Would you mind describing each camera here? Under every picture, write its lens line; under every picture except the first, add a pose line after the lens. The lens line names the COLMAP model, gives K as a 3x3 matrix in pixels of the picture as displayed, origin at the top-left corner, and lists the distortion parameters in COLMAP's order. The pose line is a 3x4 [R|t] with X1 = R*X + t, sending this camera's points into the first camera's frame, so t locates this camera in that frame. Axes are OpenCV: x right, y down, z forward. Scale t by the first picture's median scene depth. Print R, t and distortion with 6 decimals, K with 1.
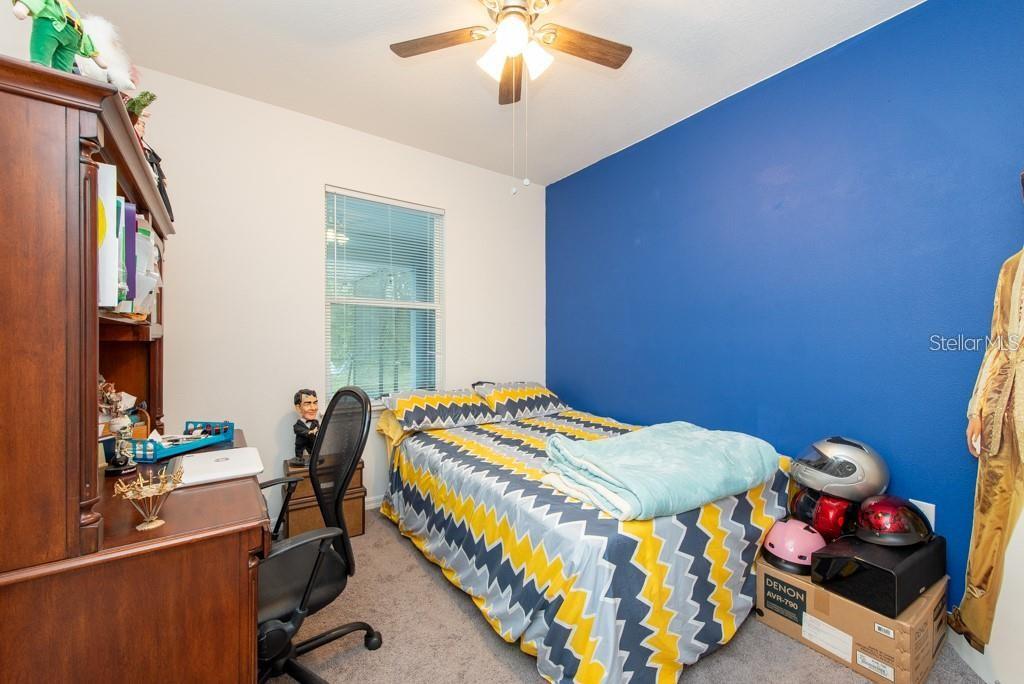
lens RADIAL K [[398.4, 0, 514.9], [0, 398.4, 344.4], [0, 0, 1]] dist [0.000738, -0.000049]
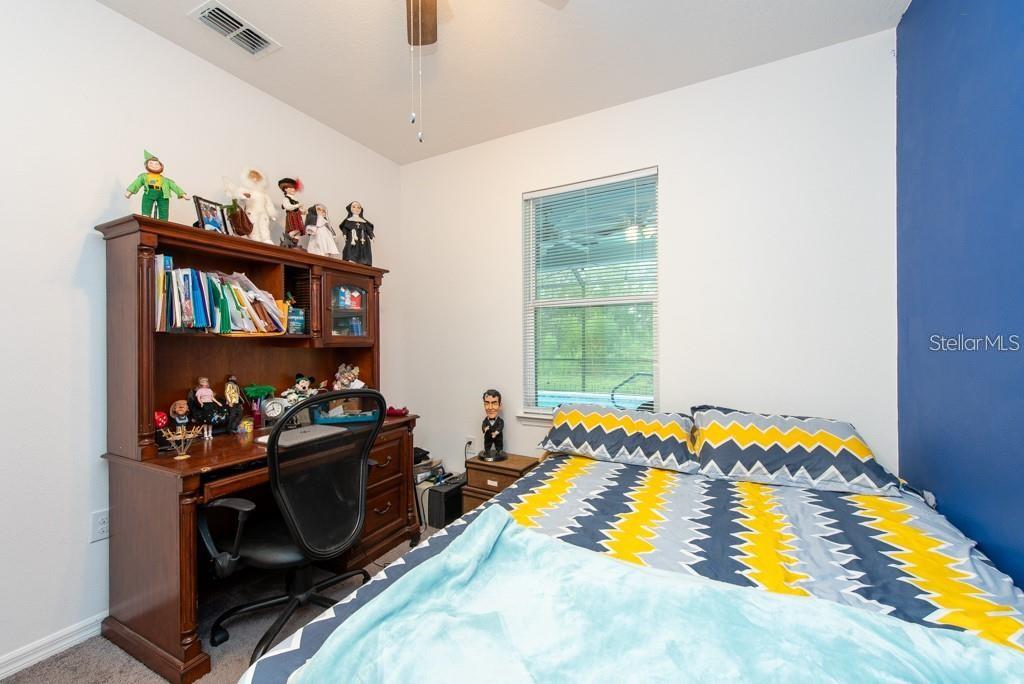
lens RADIAL K [[398.4, 0, 514.3], [0, 398.4, 344.3], [0, 0, 1]] dist [0.000738, -0.000049]
pose [[0.448082, -0.000303, -0.893992, 0.584382], [0.004205, 0.999990, 0.001769, -0.015932], [0.893982, -0.004552, 0.448079, 0.689186]]
